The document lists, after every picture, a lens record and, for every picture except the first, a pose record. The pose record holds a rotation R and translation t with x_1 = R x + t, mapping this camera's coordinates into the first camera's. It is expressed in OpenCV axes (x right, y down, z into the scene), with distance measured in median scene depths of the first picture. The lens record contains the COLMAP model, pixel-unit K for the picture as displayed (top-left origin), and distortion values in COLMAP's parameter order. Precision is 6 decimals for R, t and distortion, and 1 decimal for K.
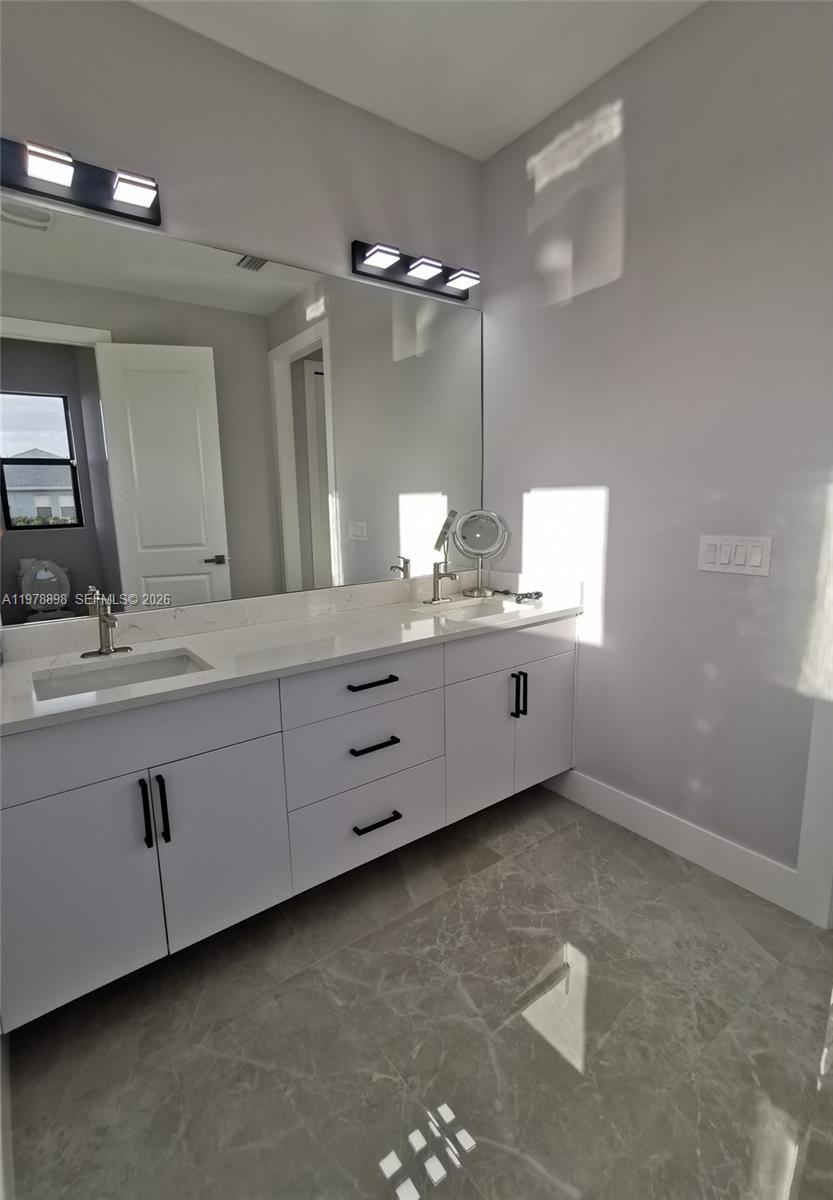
lens RADIAL K [[553.7, 0, 384.2], [0, 553.7, 602.4], [0, 0, 1]] dist [-0.002464, 0.010363]
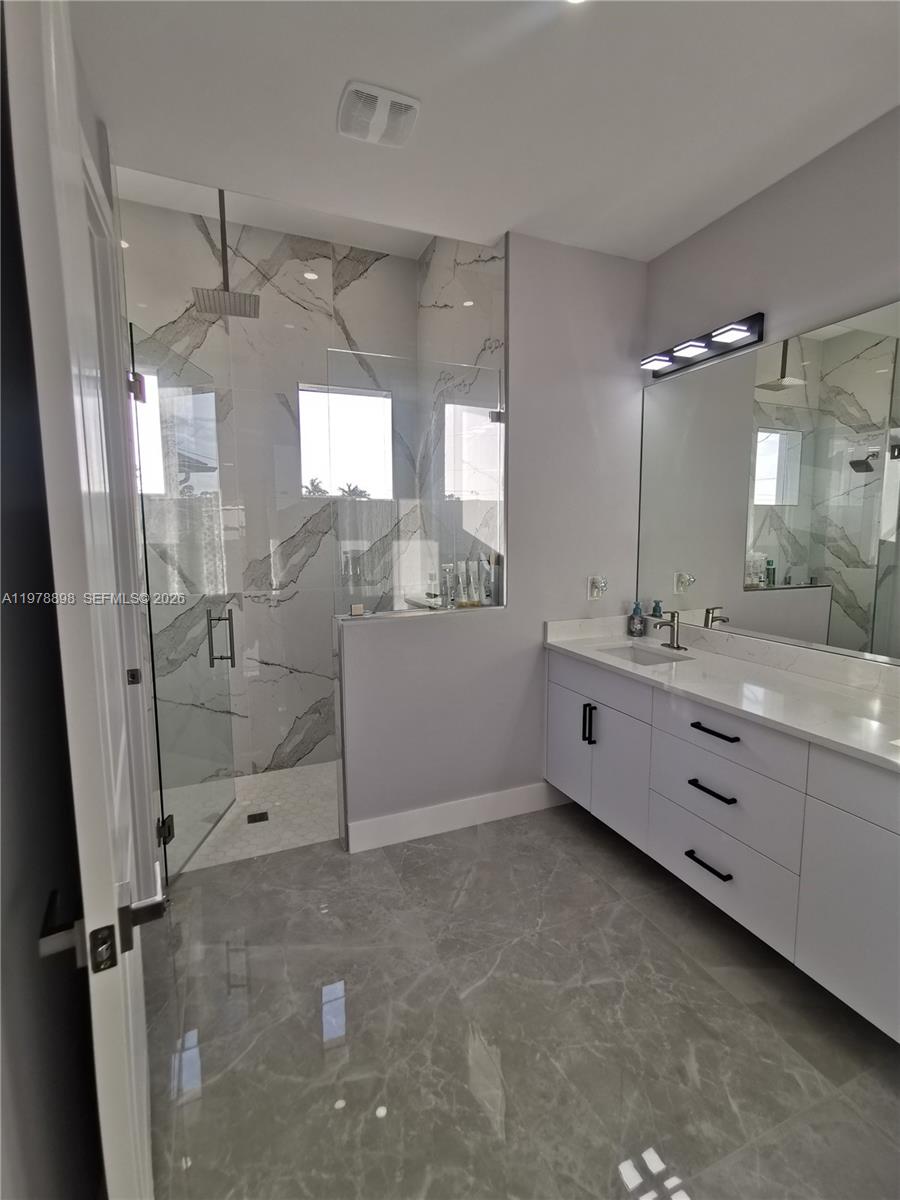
lens RADIAL K [[556.5, 0, 455.9], [0, 556.5, 597.6], [0, 0, 1]] dist [-0.014431, 0.013683]
pose [[-0.206010, 0.141016, -0.968336, 1.177441], [-0.162533, 0.970886, 0.175965, -0.232475], [0.964957, 0.193637, -0.177093, 0.709026]]
